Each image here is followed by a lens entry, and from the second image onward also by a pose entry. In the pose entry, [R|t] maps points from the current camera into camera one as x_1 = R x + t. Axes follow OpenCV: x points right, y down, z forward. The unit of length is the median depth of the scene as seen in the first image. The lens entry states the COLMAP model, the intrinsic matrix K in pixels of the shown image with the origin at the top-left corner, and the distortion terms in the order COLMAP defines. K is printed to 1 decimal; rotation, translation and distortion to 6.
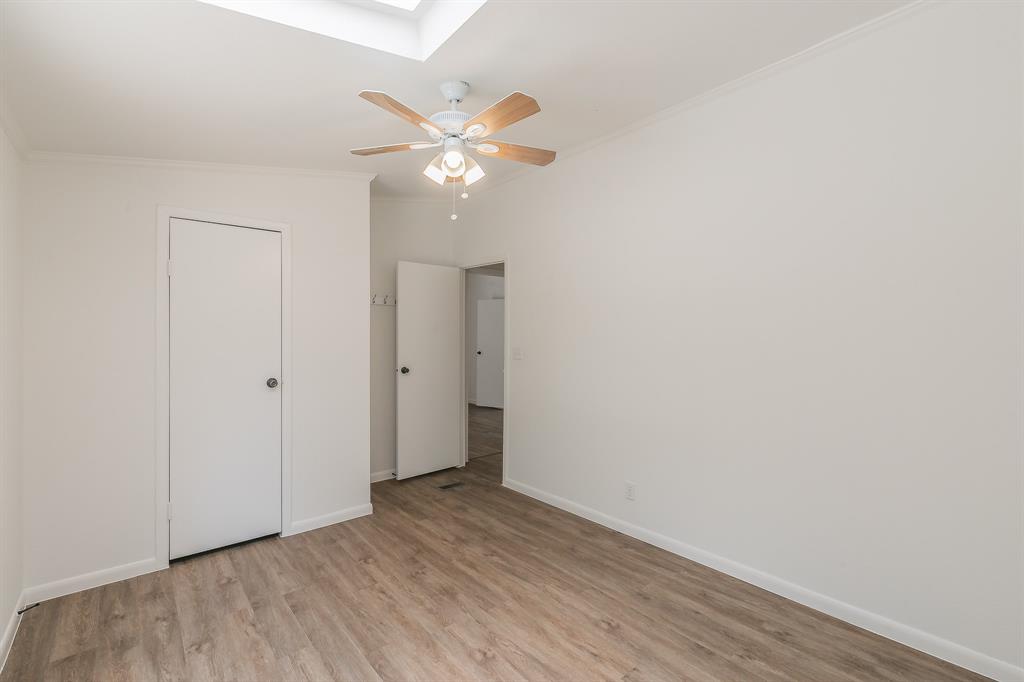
lens RADIAL K [[450.0, 0, 475.5], [0, 450.0, 336.8], [0, 0, 1]] dist [-0.000847, -0.000250]
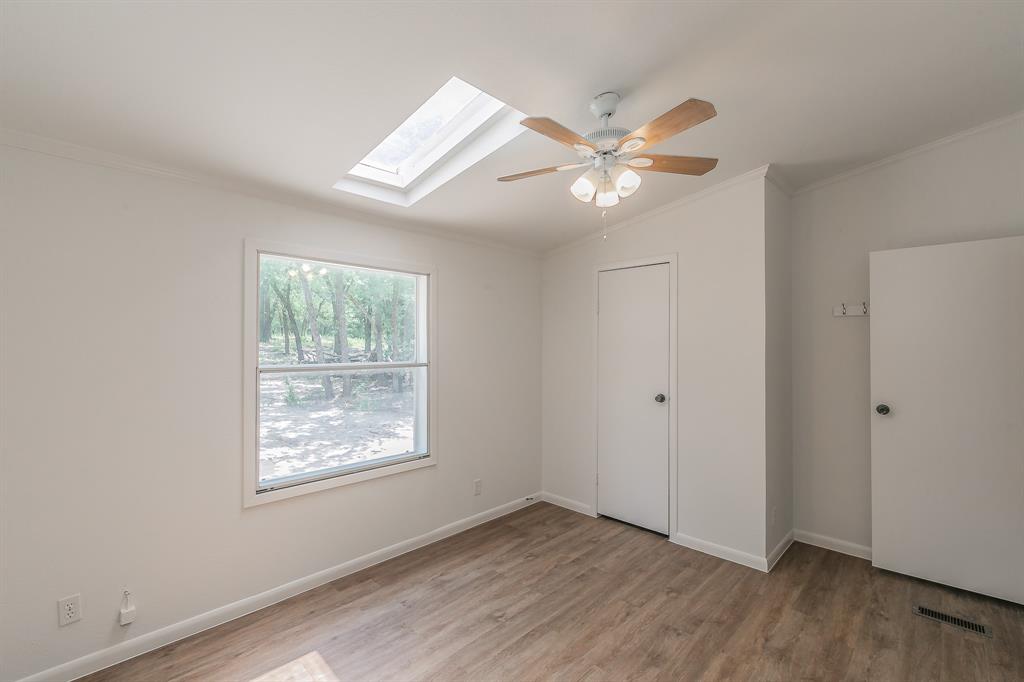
lens RADIAL K [[439.4, 0, 508.2], [0, 439.4, 345.1], [0, 0, 1]] dist [0.001202, -0.000128]
pose [[0.126767, -0.000836, -0.991932, 0.730689], [-0.004316, 0.999990, -0.001394, -0.033031], [0.991923, 0.004458, 0.126762, 0.599527]]
